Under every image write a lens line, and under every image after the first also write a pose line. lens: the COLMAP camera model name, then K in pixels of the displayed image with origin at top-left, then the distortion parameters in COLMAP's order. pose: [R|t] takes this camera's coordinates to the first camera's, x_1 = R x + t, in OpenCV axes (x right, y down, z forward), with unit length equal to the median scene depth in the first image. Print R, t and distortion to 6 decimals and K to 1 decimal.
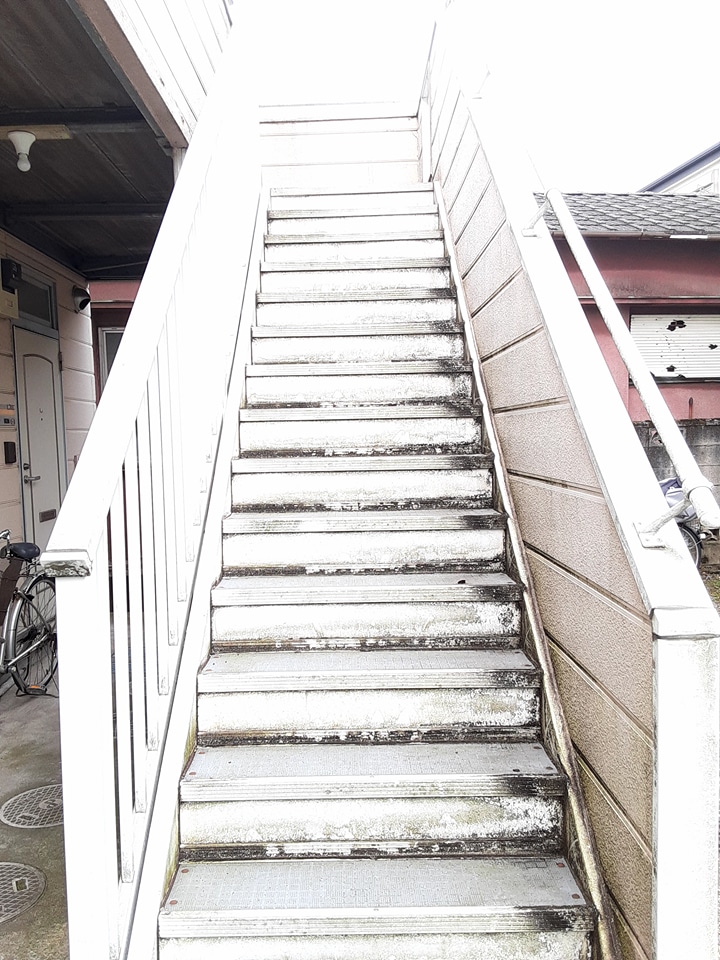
lens RADIAL K [[801.9, 0, 356.7], [0, 801.9, 478.5], [0, 0, 1]] dist [0.095044, 0.001150]
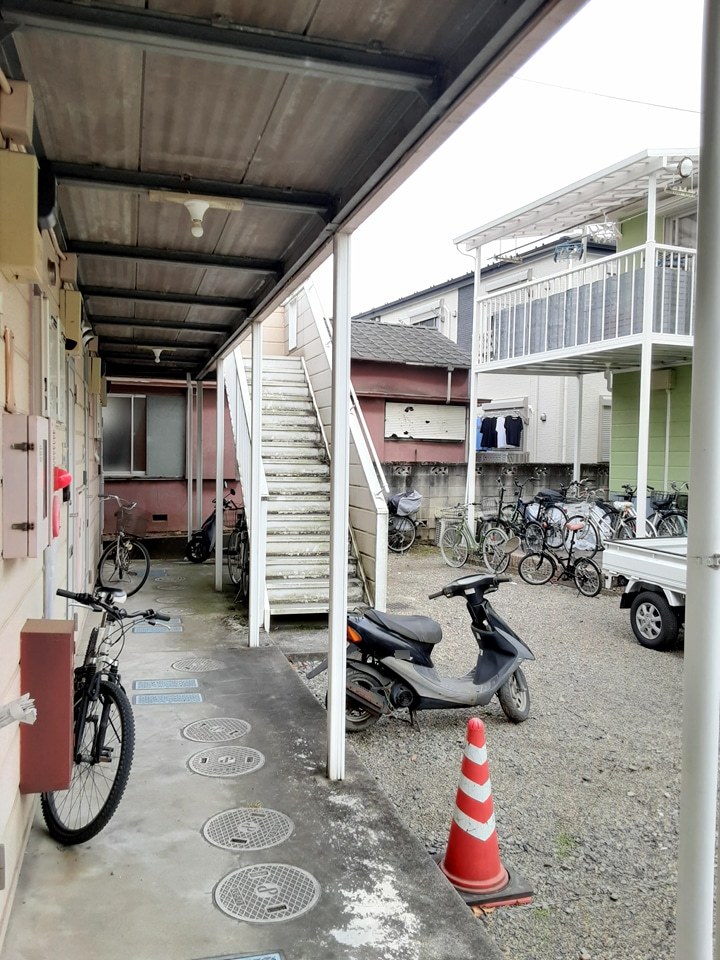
lens RADIAL K [[801.9, 0, 359.7], [0, 801.9, 480.2], [0, 0, 1]] dist [0.095044, 0.001150]
pose [[0.959910, 0.032784, 0.278385, -0.518287], [-0.026446, 0.999299, -0.026491, 0.050718], [-0.279059, 0.018067, 0.960104, -1.715637]]
